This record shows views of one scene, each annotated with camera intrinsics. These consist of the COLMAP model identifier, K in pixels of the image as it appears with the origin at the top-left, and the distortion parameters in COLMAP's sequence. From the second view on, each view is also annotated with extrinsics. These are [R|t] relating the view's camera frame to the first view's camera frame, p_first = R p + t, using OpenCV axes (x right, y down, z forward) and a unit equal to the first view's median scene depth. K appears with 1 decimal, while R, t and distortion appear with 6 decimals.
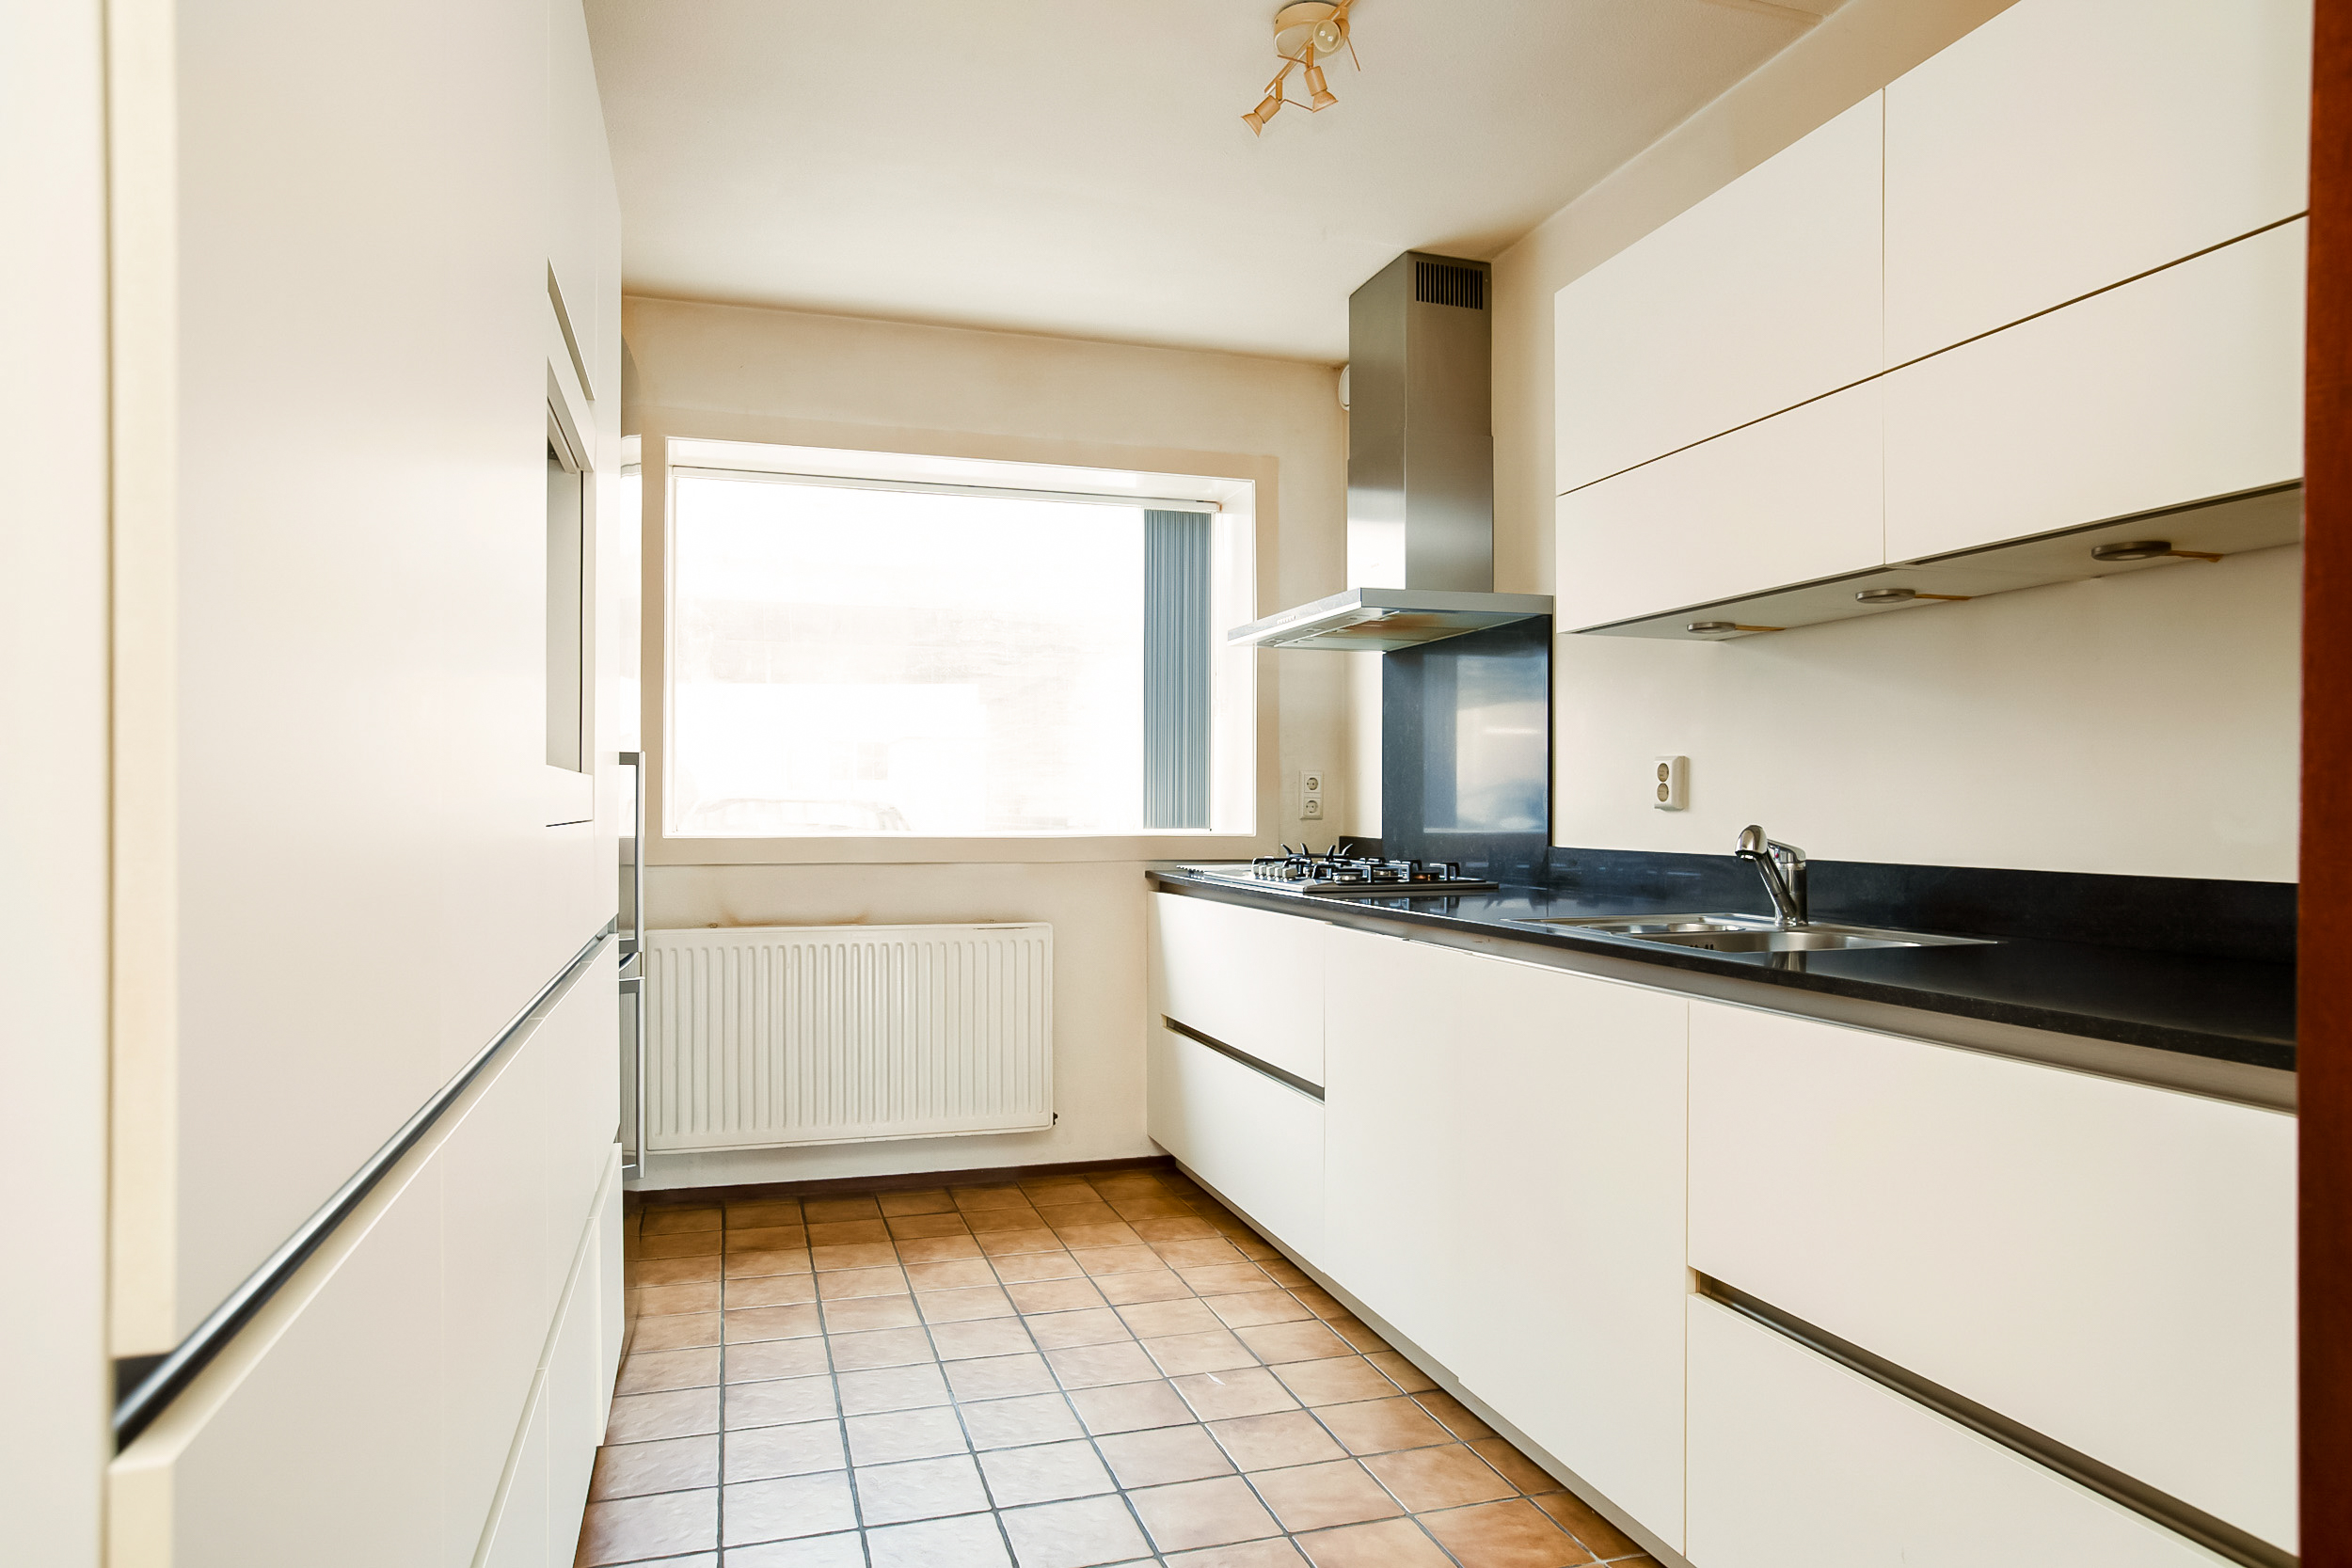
lens RADIAL K [[1438.0, 0, 1167.1], [0, 1438.0, 820.7], [0, 0, 1]] dist [-0.032700, 0.034107]
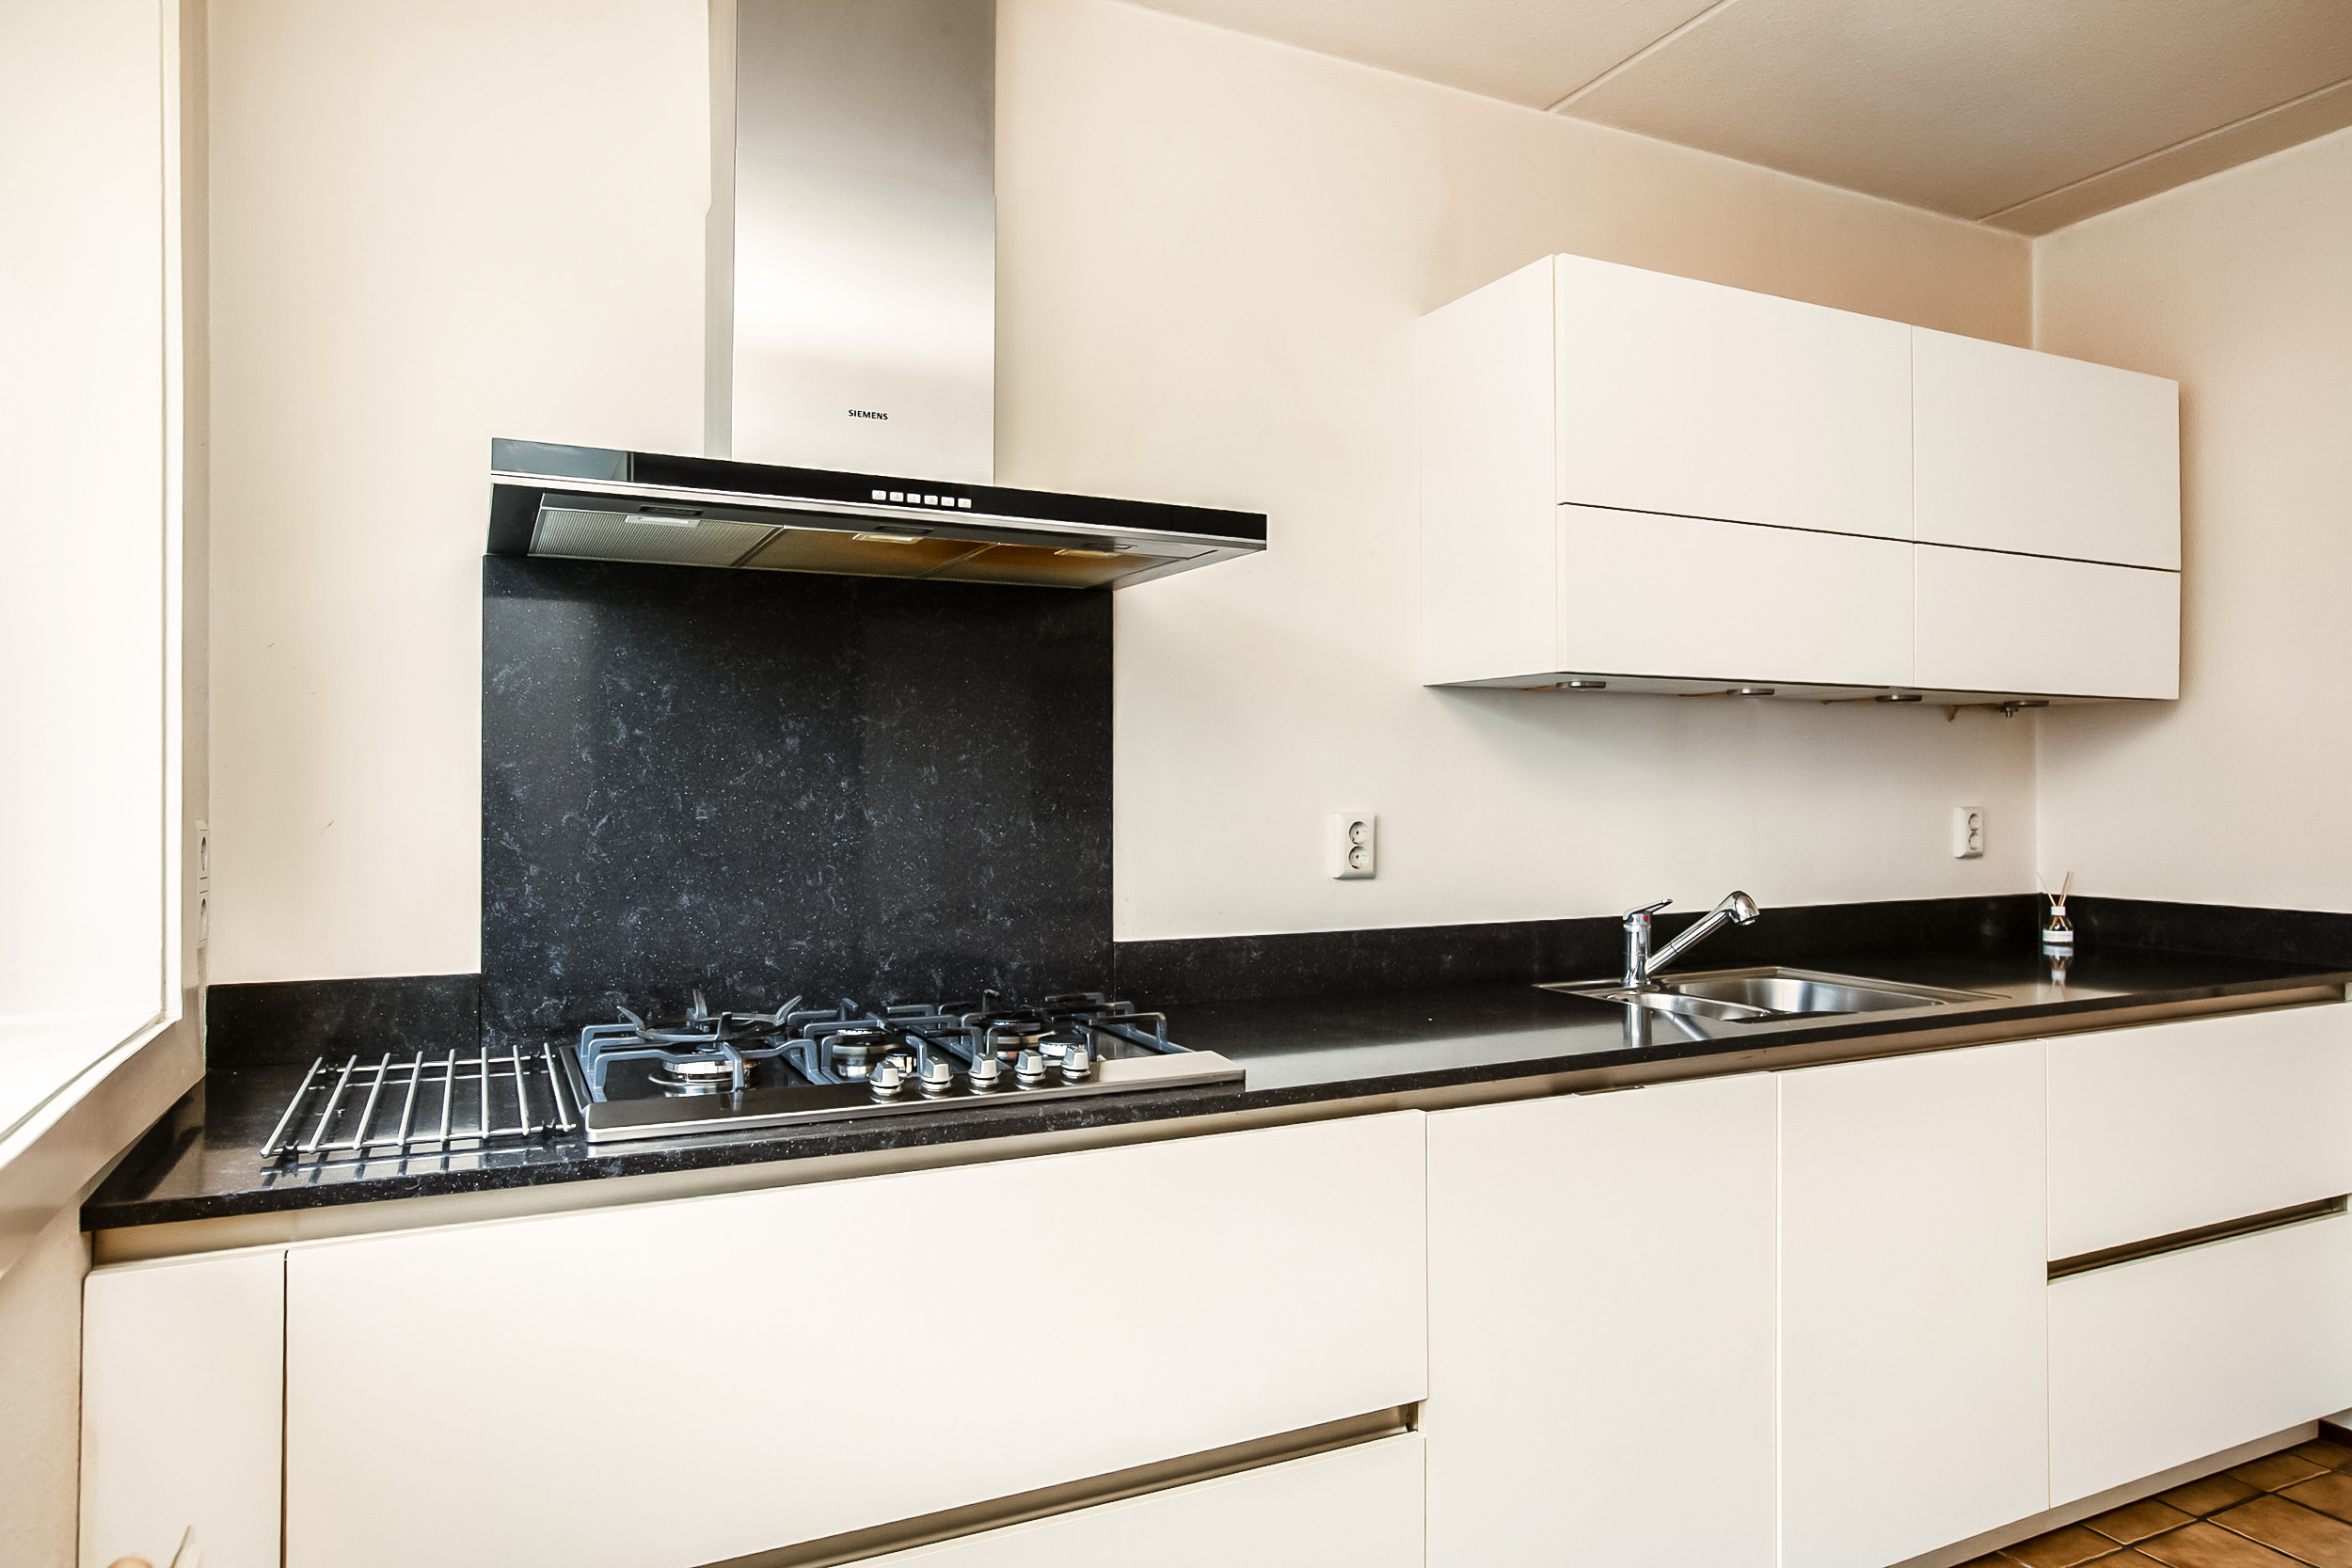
lens RADIAL K [[1438.0, 0, 1167.1], [0, 1438.0, 820.7], [0, 0, 1]] dist [-0.032700, 0.034107]
pose [[-0.154945, -0.030009, 0.987467, -0.348338], [0.003164, 0.999518, 0.030872, -0.051206], [-0.987918, 0.007908, -0.154776, 0.952282]]
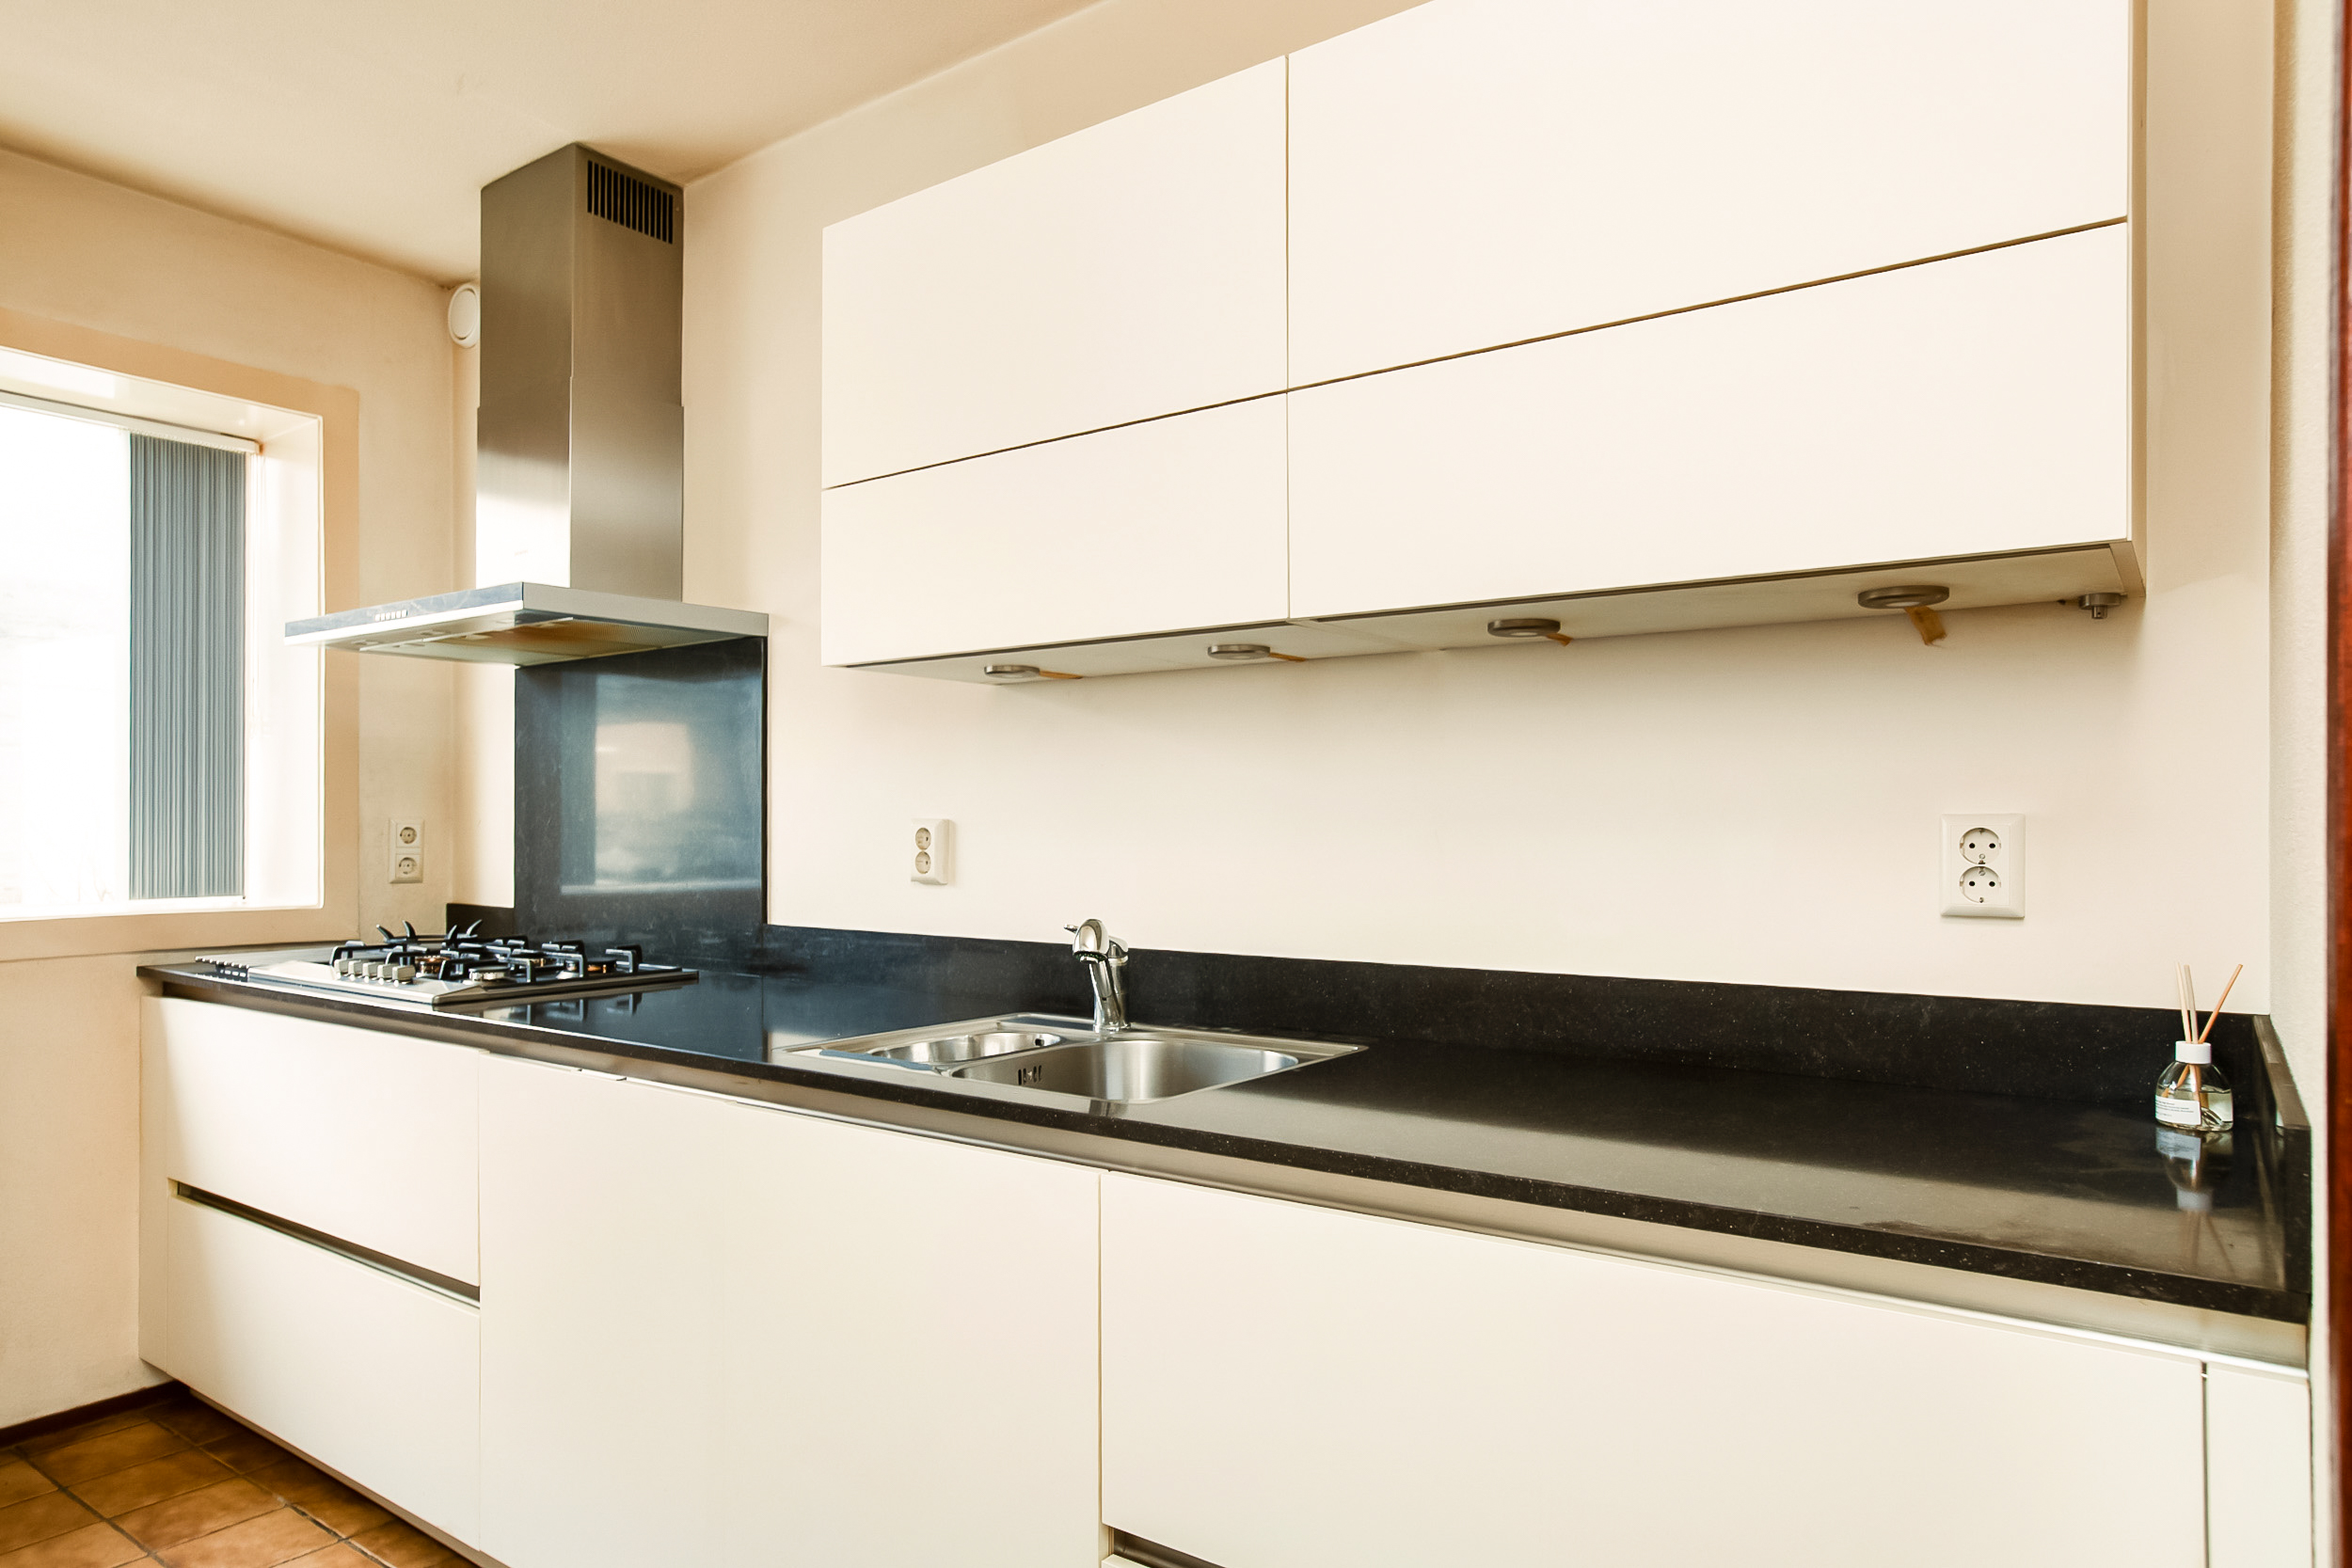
lens RADIAL K [[1438.0, 0, 1167.1], [0, 1438.0, 820.7], [0, 0, 1]] dist [-0.032700, 0.034107]
pose [[0.801463, -0.001701, 0.598042, -0.030639], [0.007284, 0.999950, -0.006917, -0.028473], [-0.598000, 0.009900, 0.801435, 0.189057]]
